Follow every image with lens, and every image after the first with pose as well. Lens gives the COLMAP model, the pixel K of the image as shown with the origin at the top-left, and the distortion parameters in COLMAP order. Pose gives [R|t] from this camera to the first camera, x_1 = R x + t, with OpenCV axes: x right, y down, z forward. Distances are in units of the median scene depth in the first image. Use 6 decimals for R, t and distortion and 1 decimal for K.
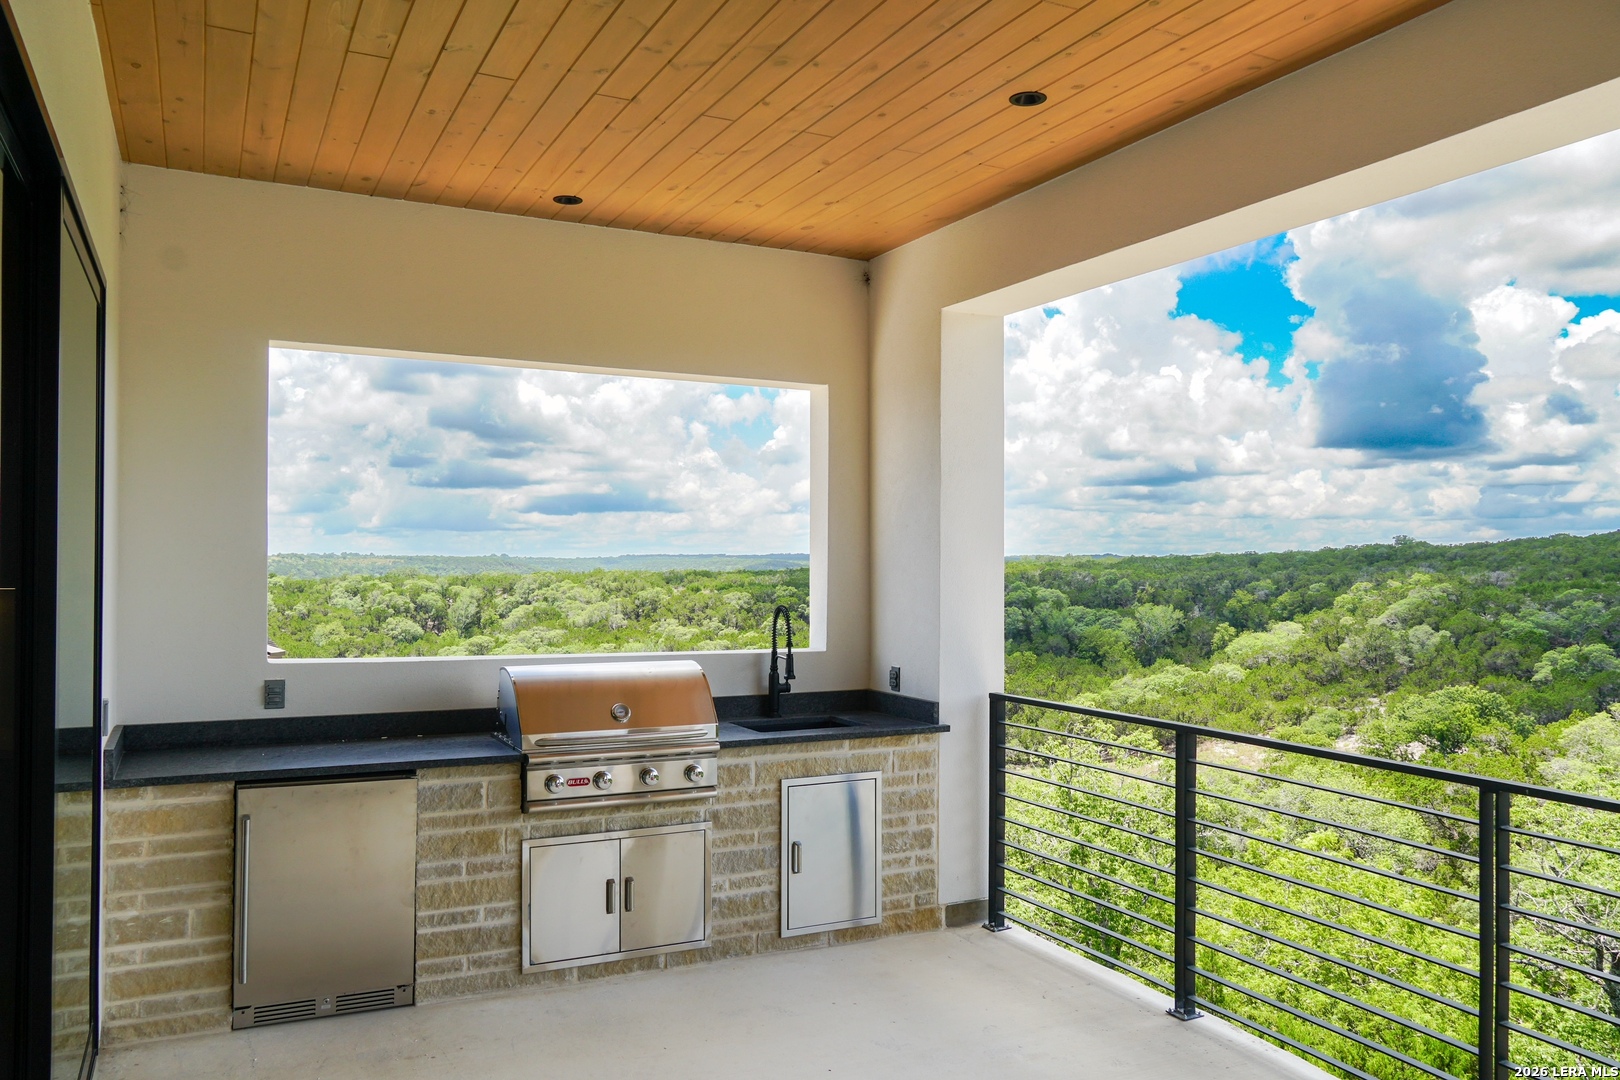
lens RADIAL K [[1212.3, 0, 813.5], [0, 1212.3, 543.6], [0, 0, 1]] dist [-0.043585, 0.048924]
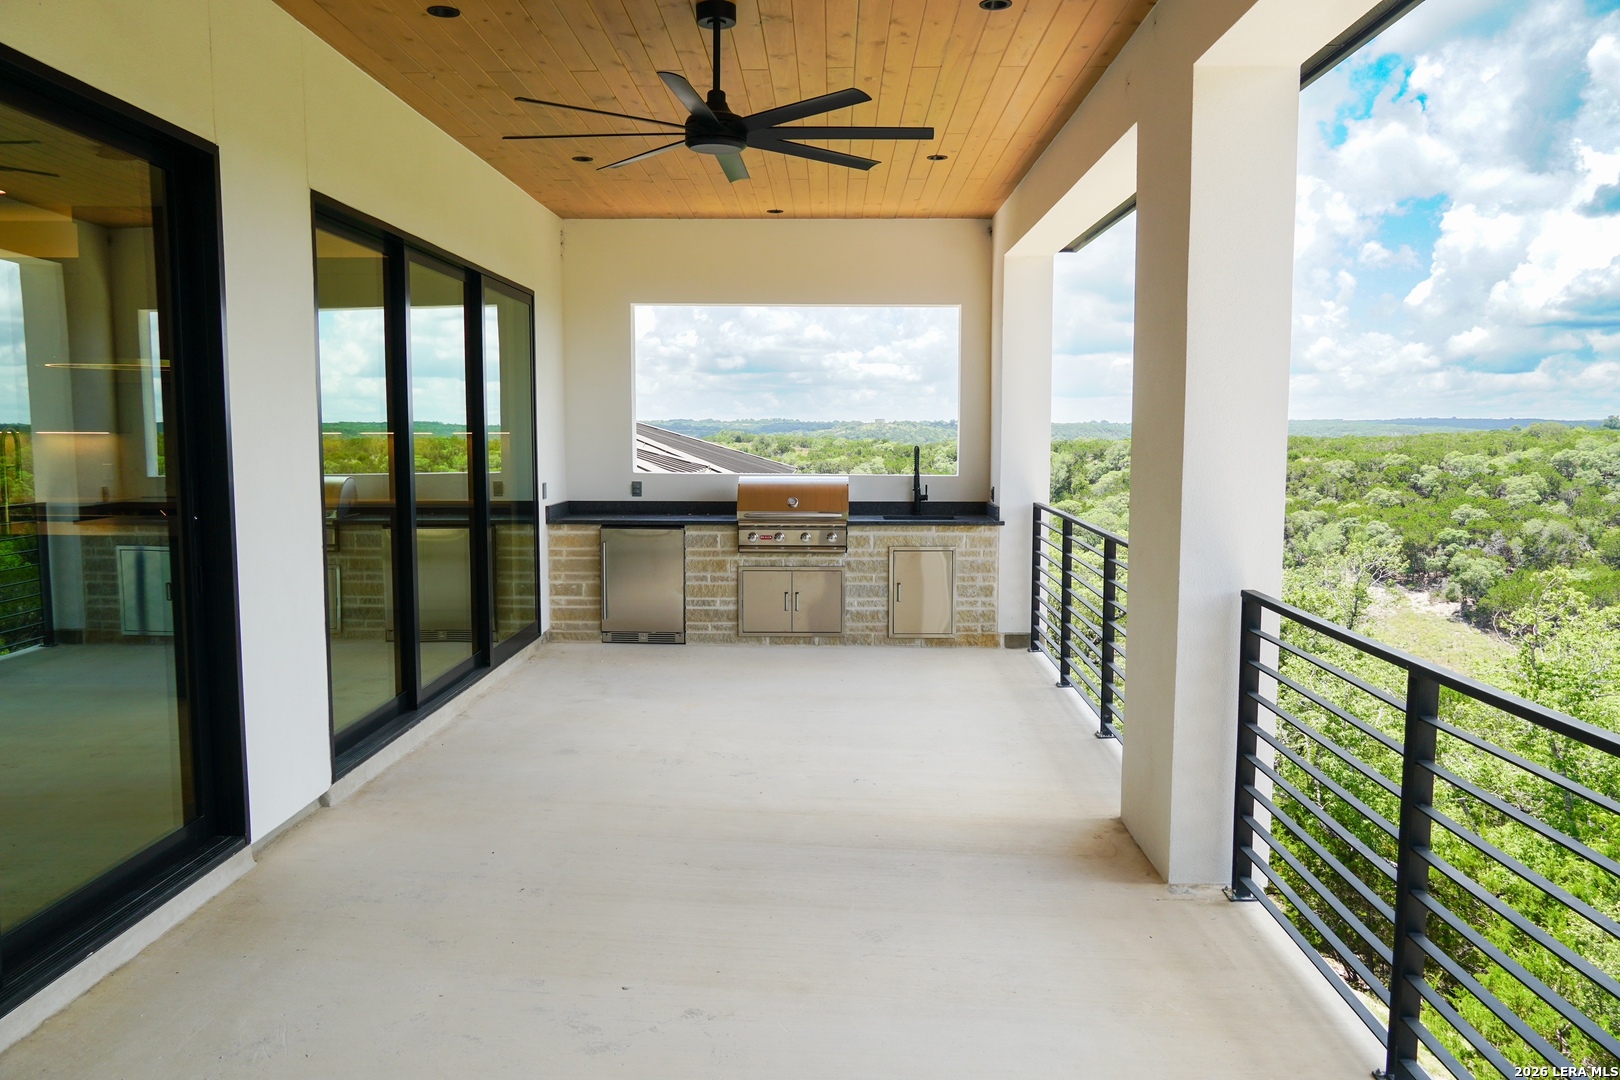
lens RADIAL K [[1212.3, 0, 803.9], [0, 1212.3, 537.2], [0, 0, 1]] dist [-0.043585, 0.048924]
pose [[0.880243, 0.039295, -0.472893, 0.682047], [0.010468, 0.994715, 0.102140, 0.006120], [0.474408, -0.094858, 0.875180, -0.559246]]
